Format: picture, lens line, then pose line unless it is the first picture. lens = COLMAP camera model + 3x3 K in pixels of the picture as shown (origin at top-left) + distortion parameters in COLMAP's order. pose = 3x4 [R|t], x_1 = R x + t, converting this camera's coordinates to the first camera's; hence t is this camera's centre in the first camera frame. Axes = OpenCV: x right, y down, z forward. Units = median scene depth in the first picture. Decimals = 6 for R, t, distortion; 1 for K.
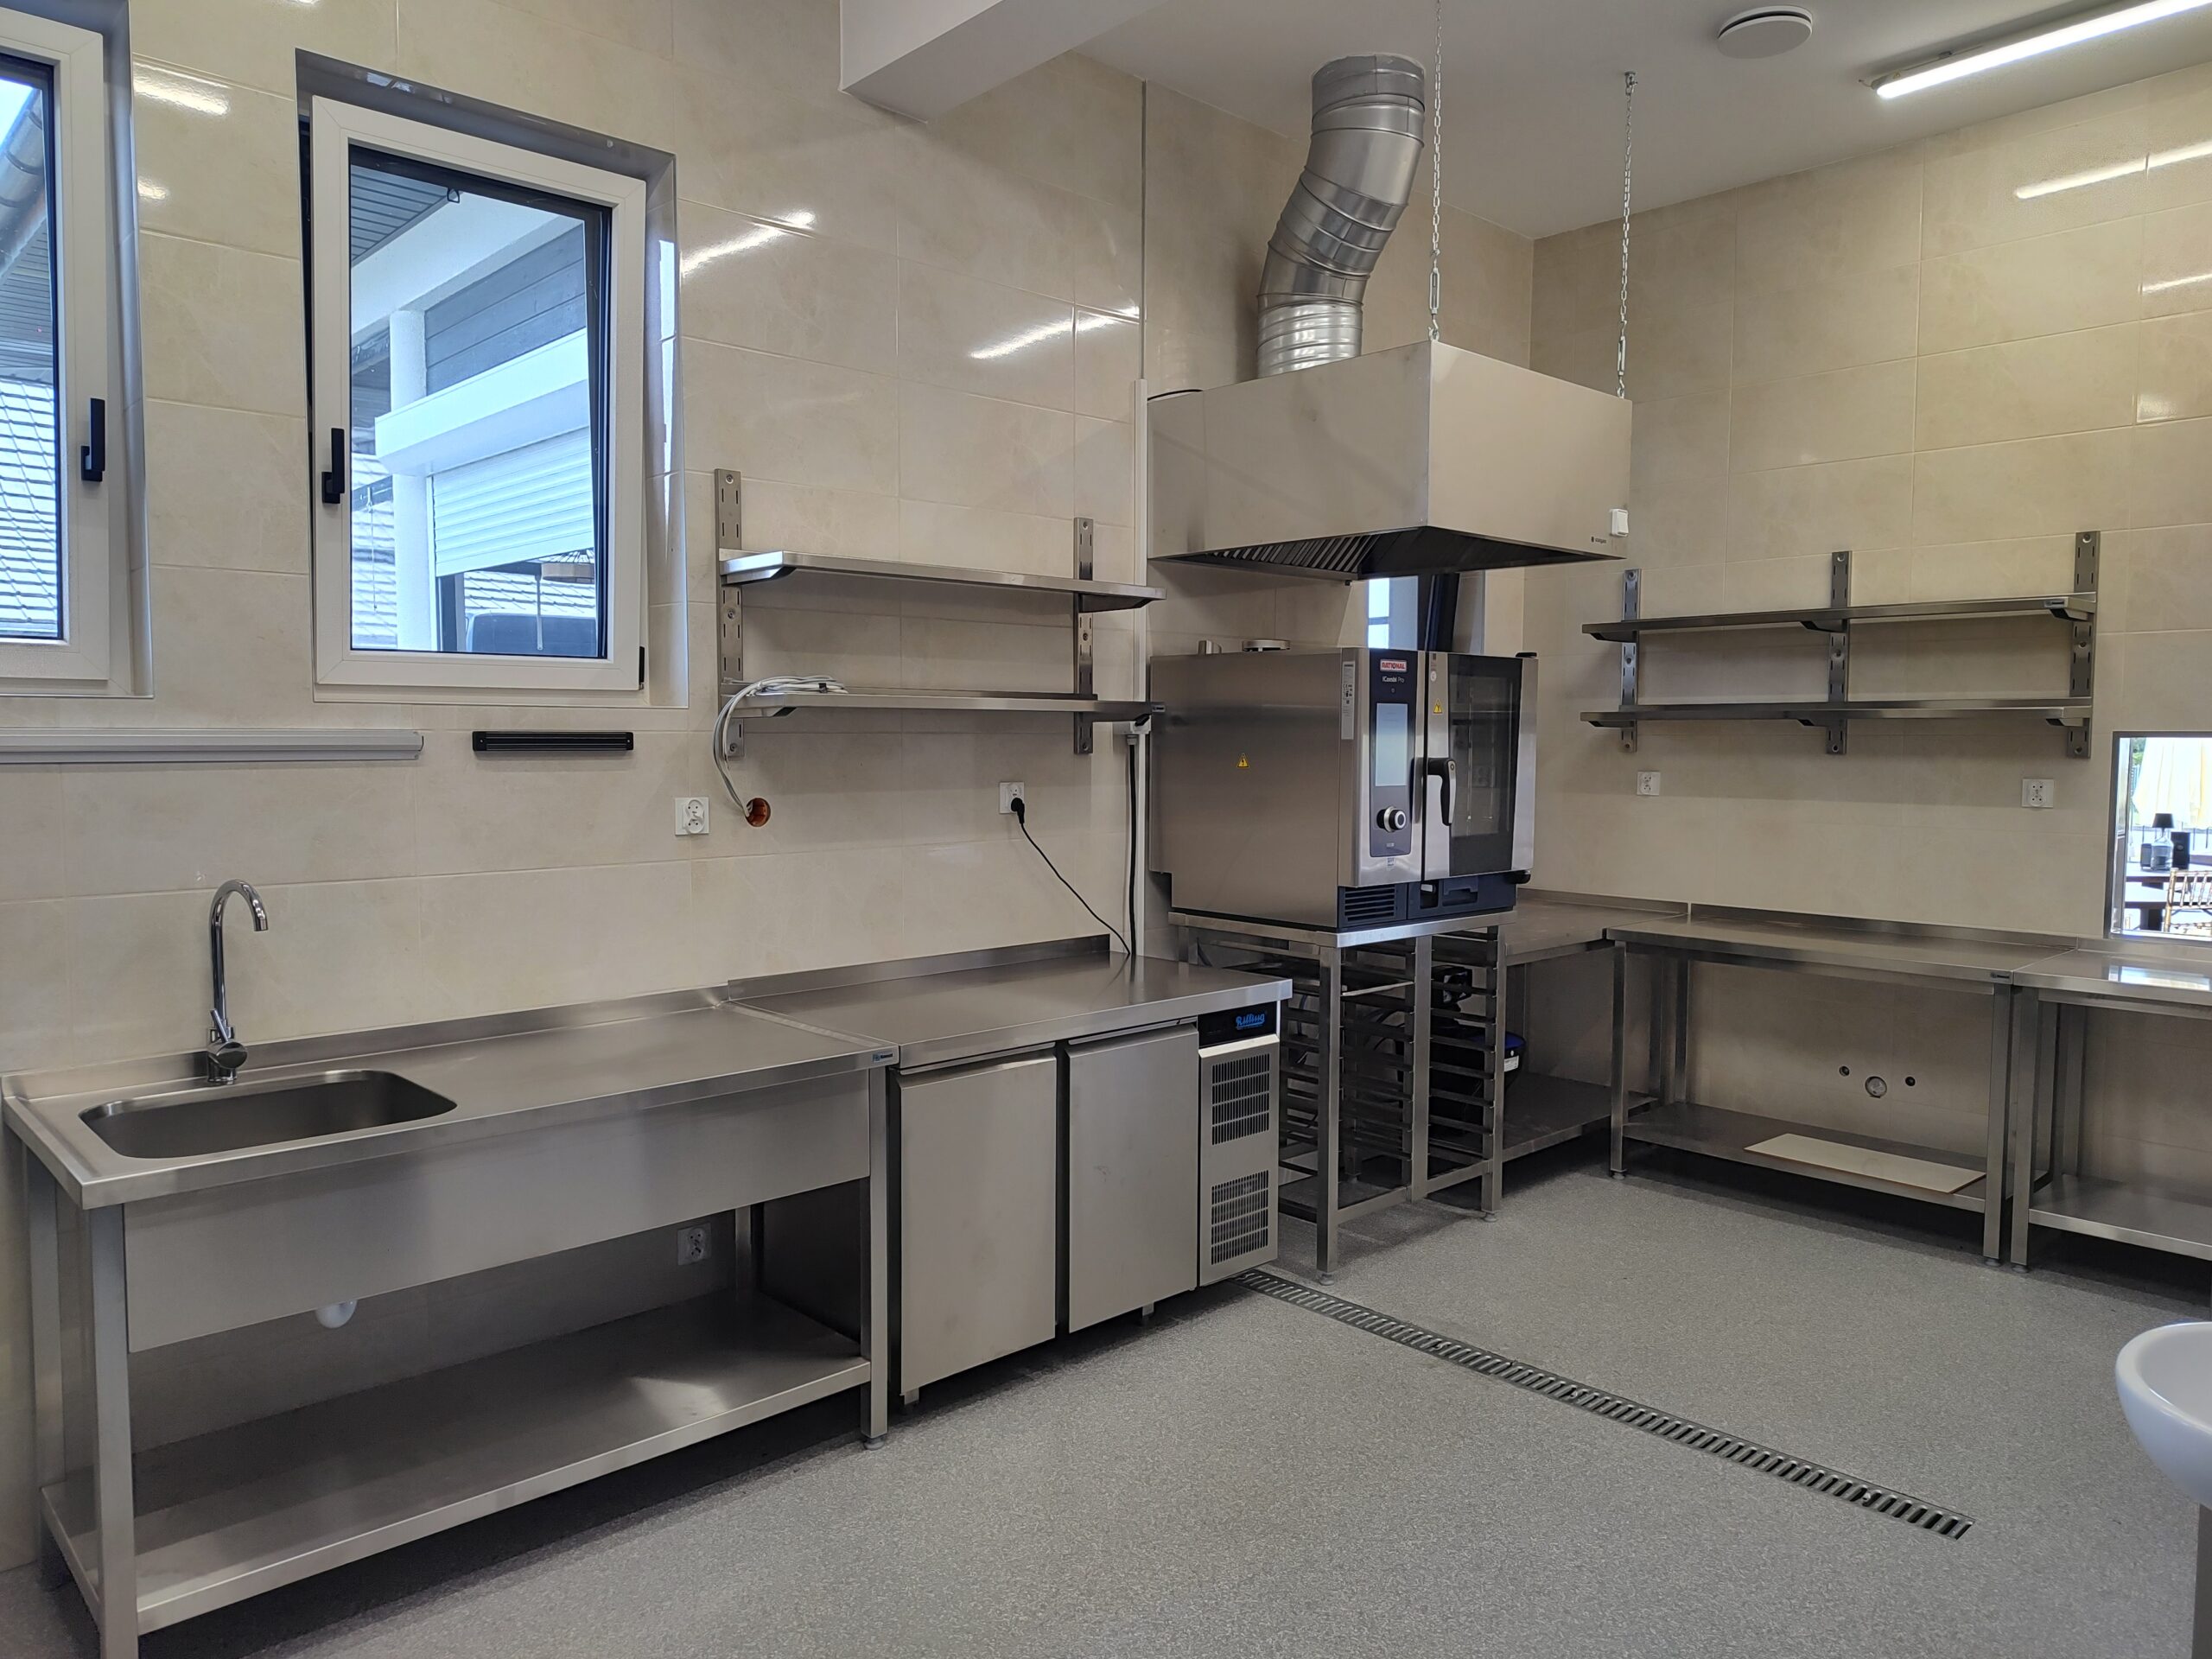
lens RADIAL K [[1508.9, 0, 1113.2], [0, 1508.9, 832.4], [0, 0, 1]] dist [0.044998, -0.045380]
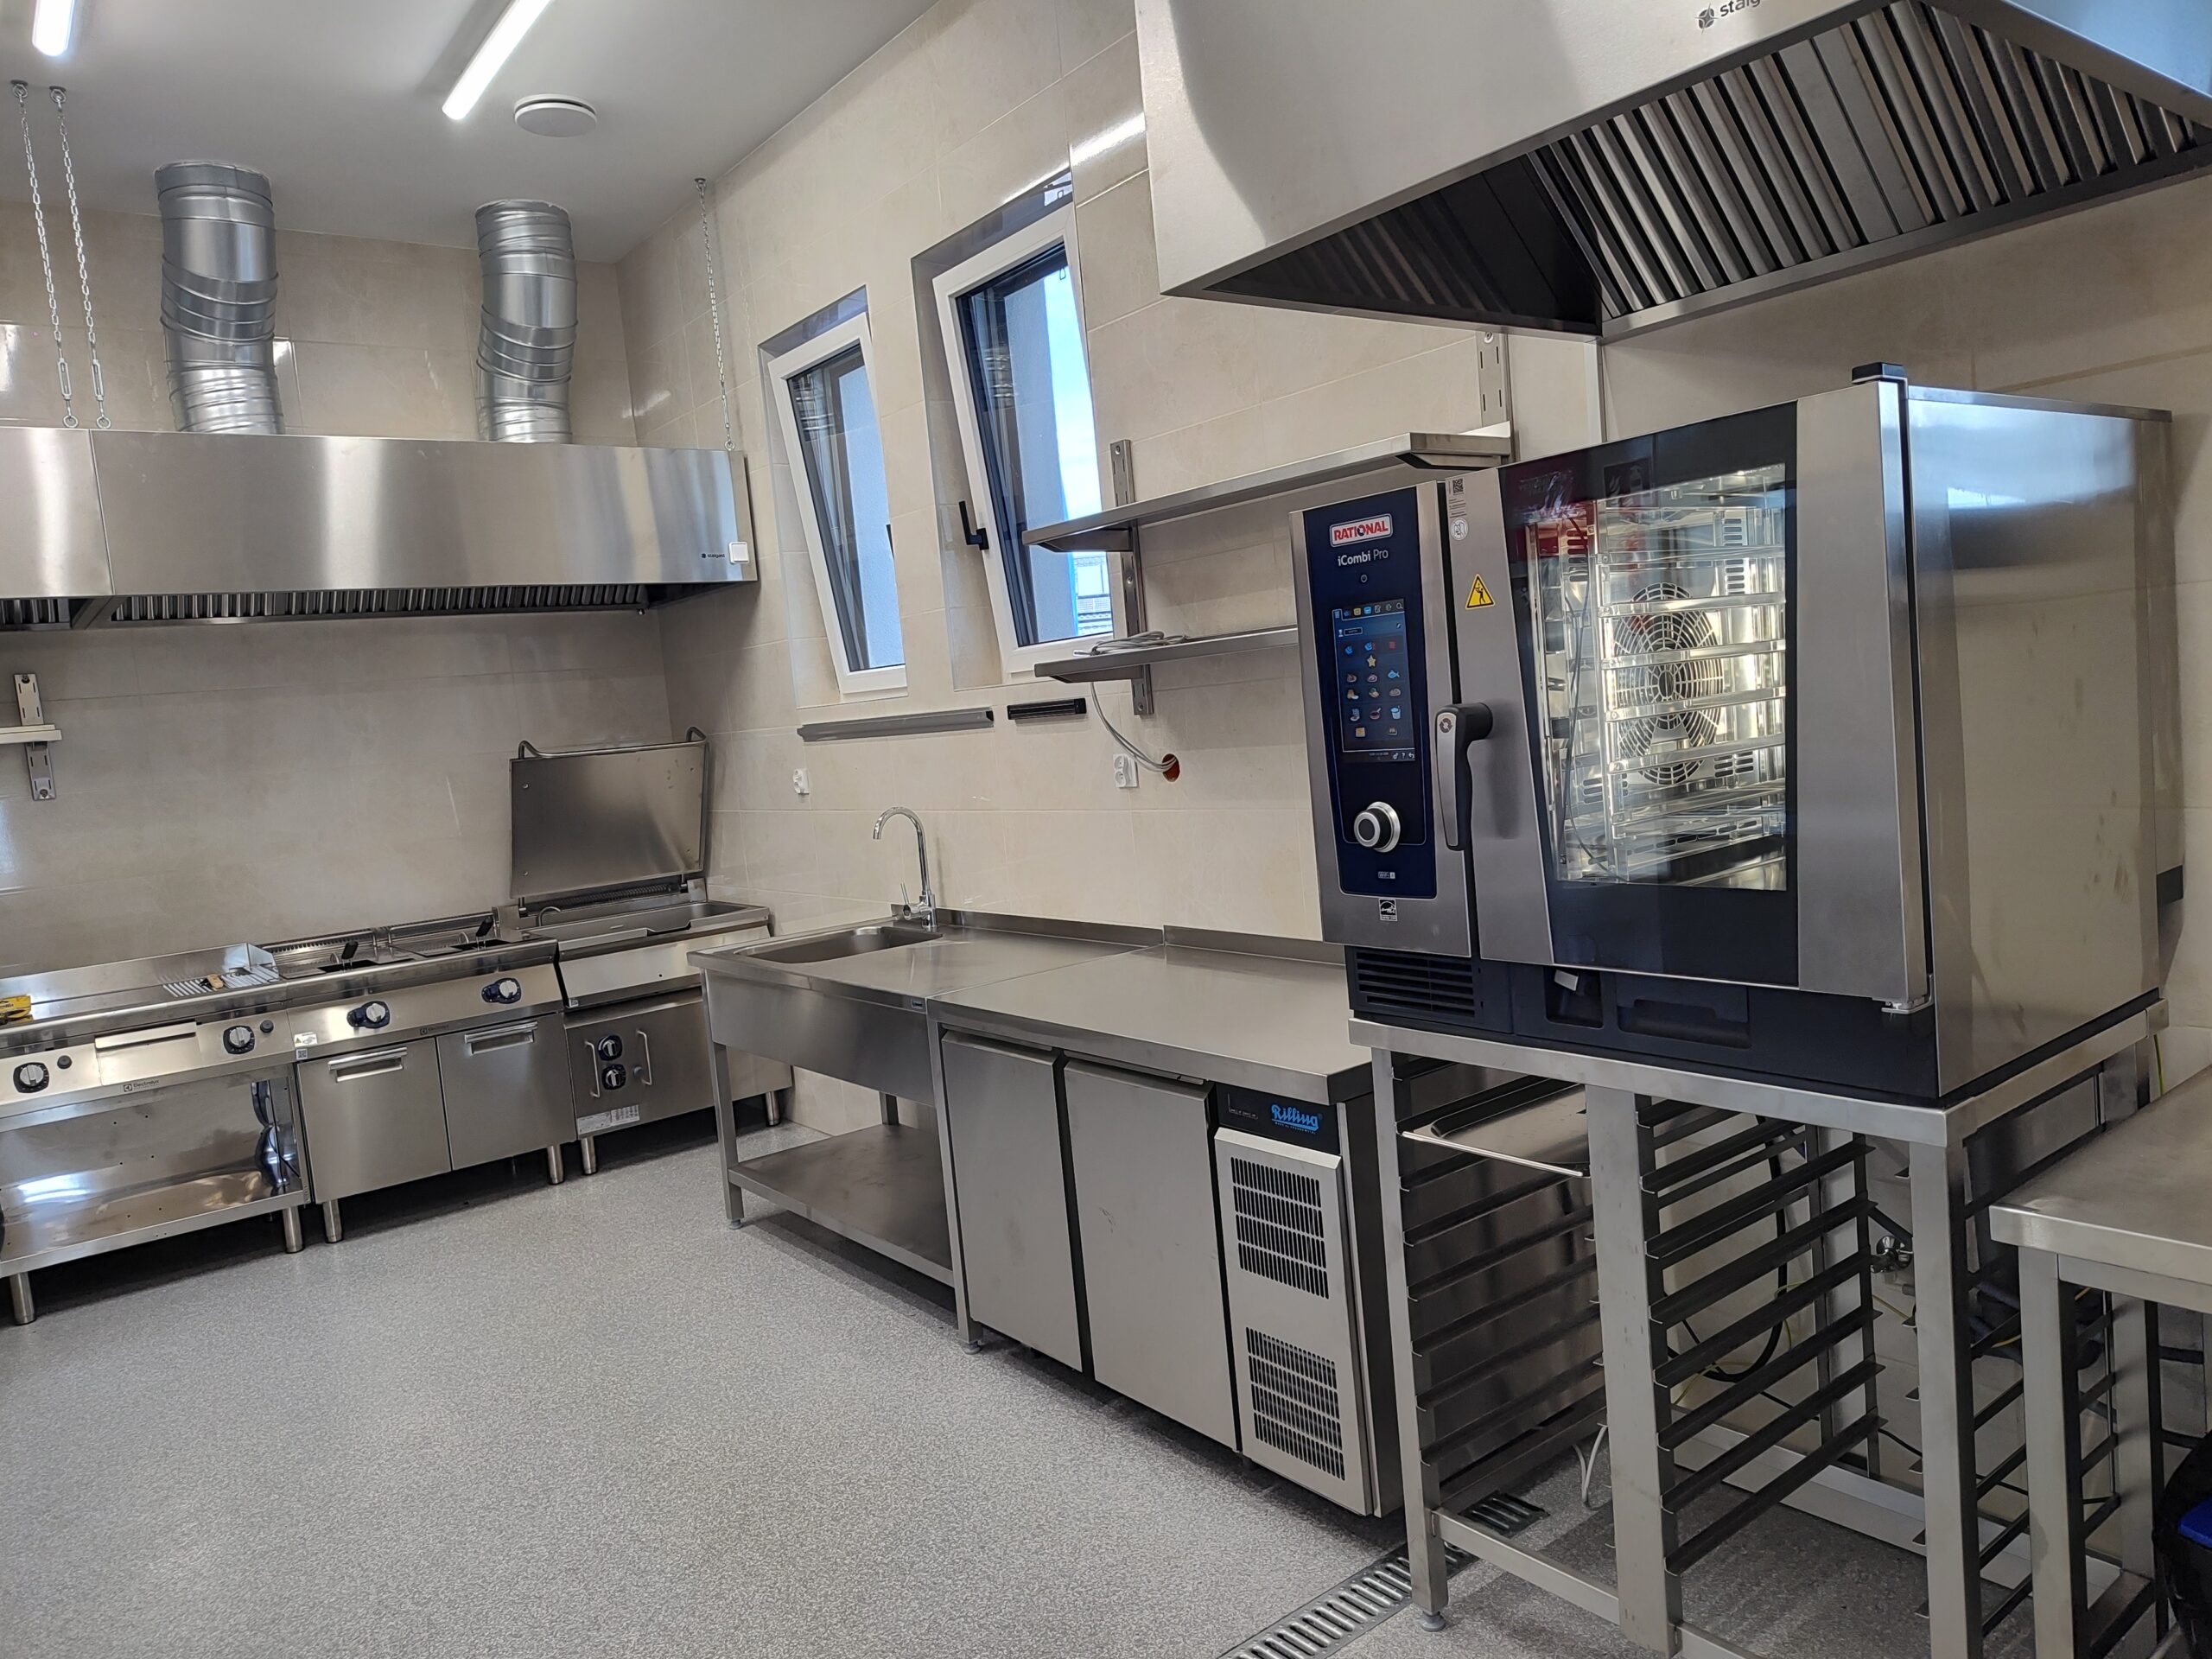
lens RADIAL K [[1508.9, 0, 1143.7], [0, 1508.9, 822.9], [0, 0, 1]] dist [0.044998, -0.045380]
pose [[-0.081127, 0.084517, -0.993114, 0.678563], [0.025788, 0.996243, 0.082677, -0.052793], [0.996370, -0.018903, -0.083002, 0.921590]]
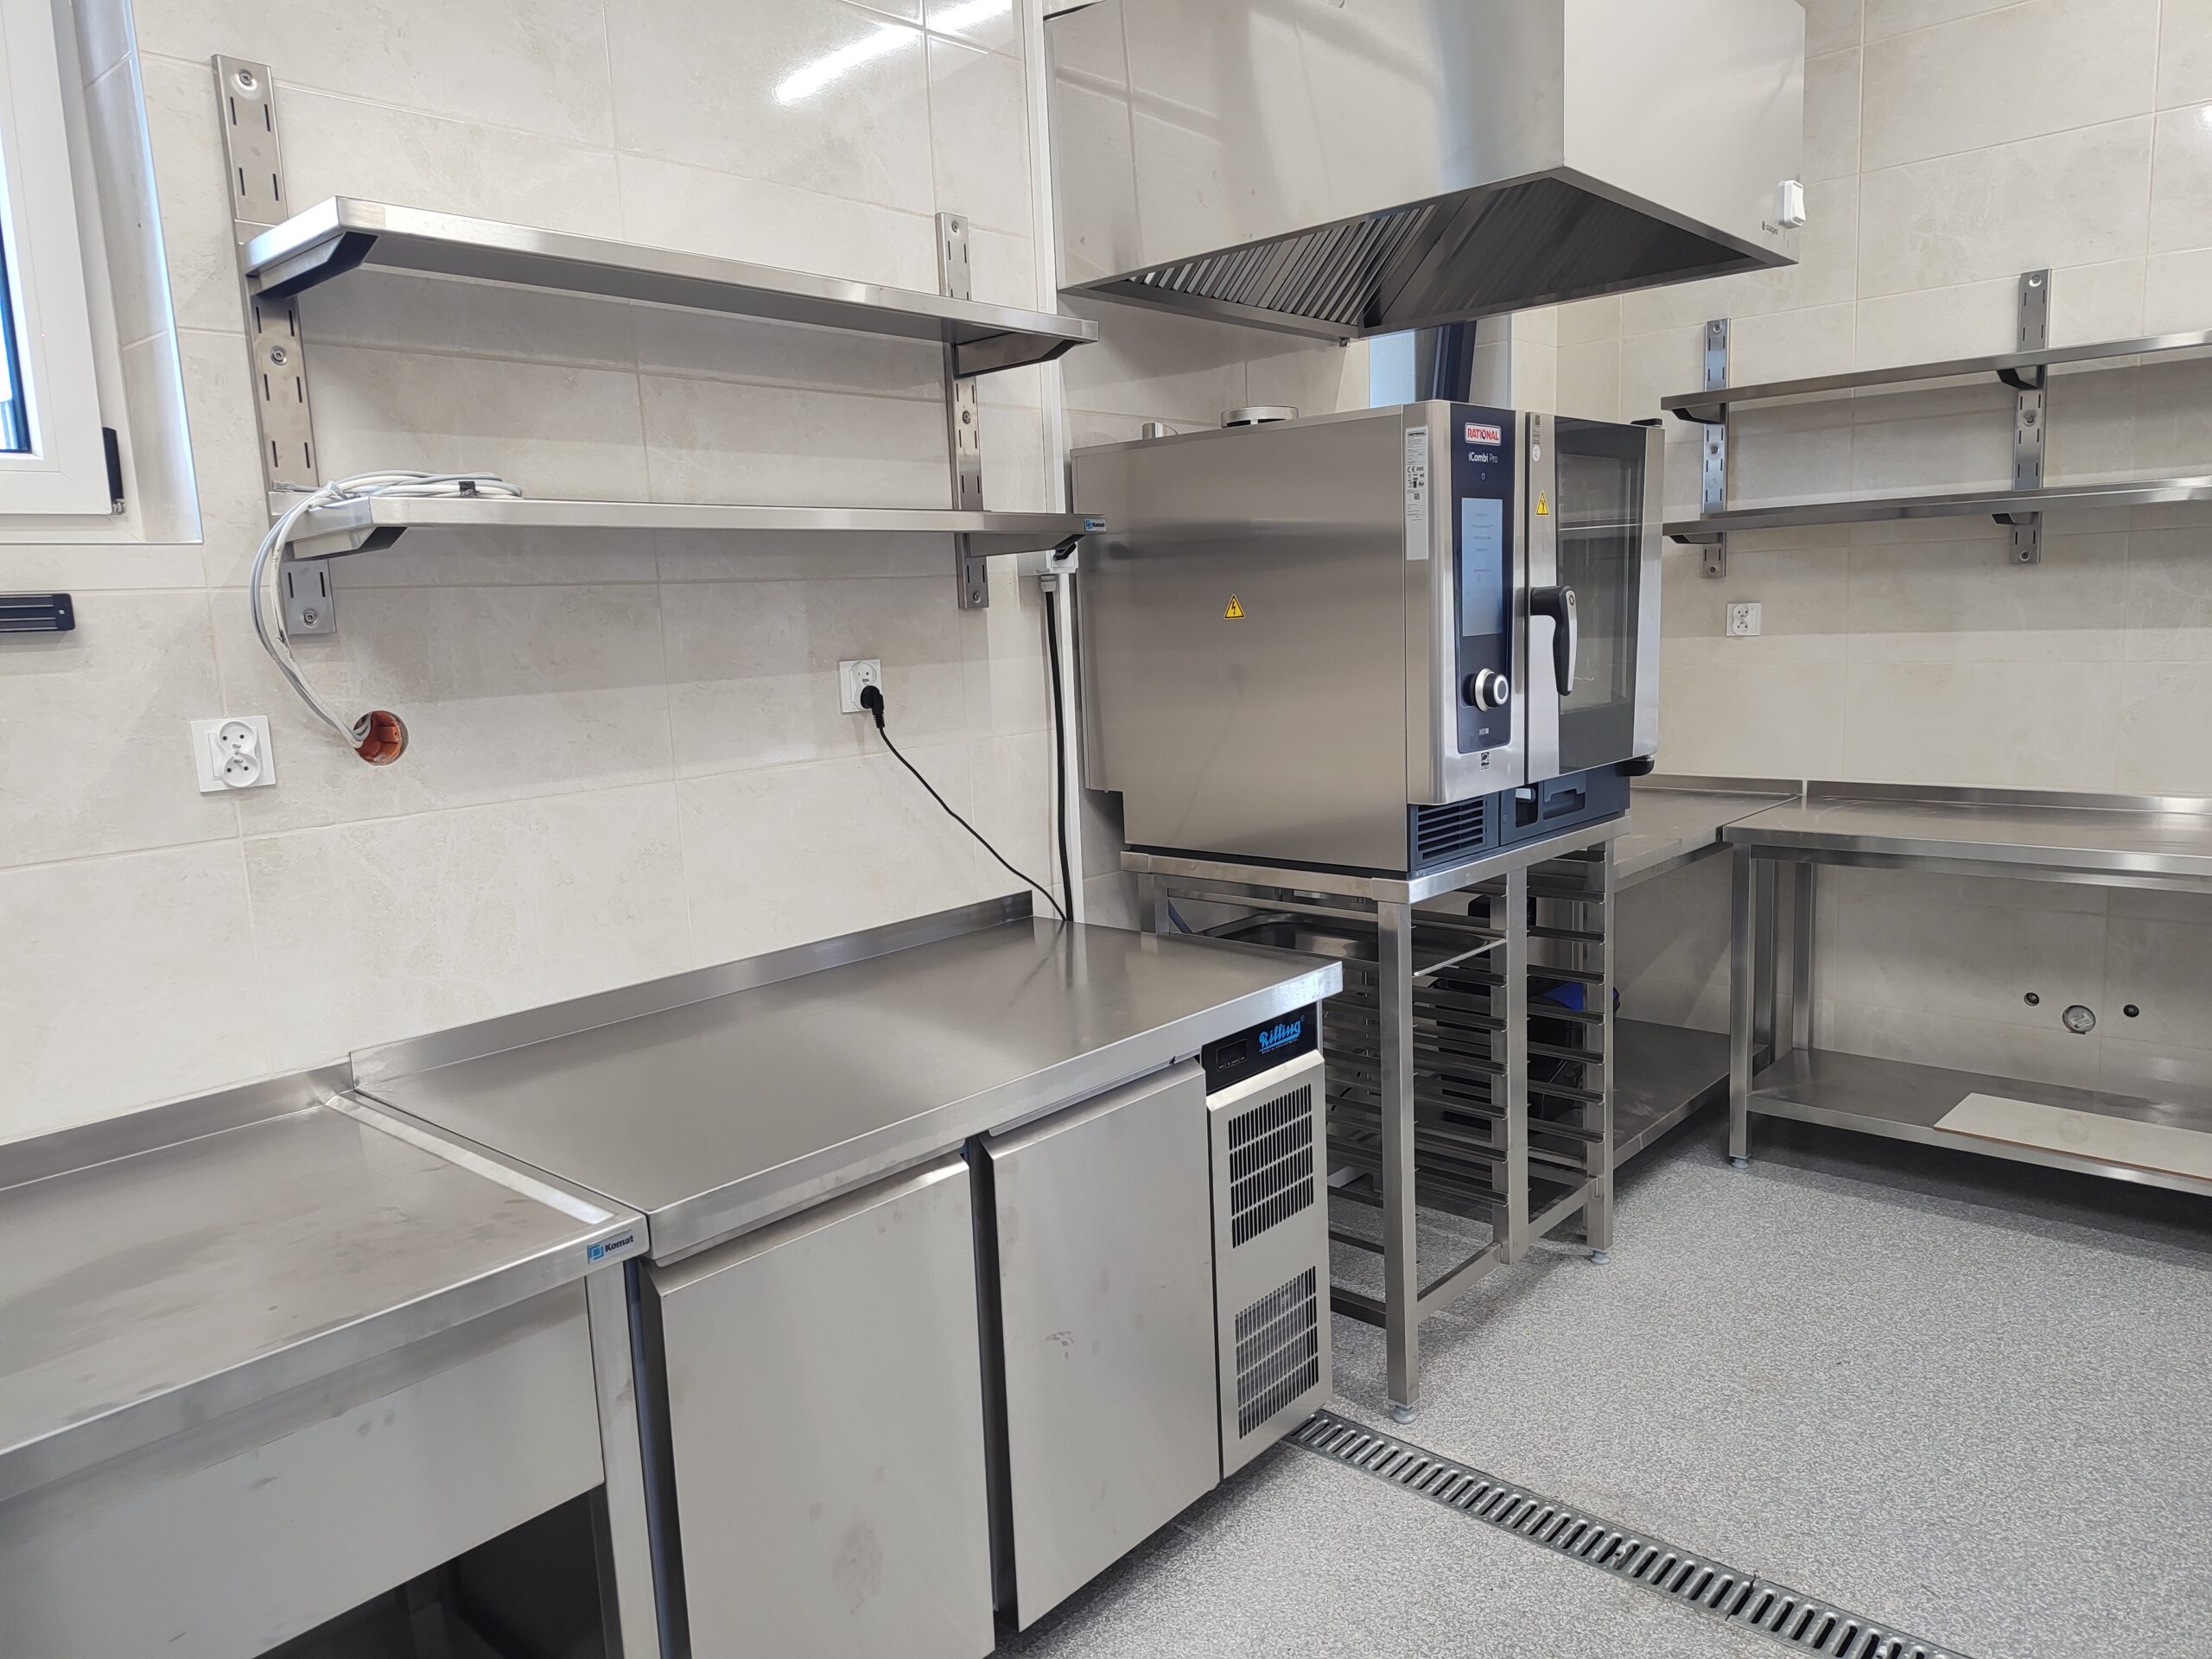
lens RADIAL K [[1508.9, 0, 1112.6], [0, 1508.9, 833.9], [0, 0, 1]] dist [0.044998, -0.045380]
pose [[0.995081, -0.058799, 0.079723, -0.018531], [0.051974, 0.995012, 0.085144, -0.010211], [-0.084332, -0.080581, 0.993174, 0.379561]]
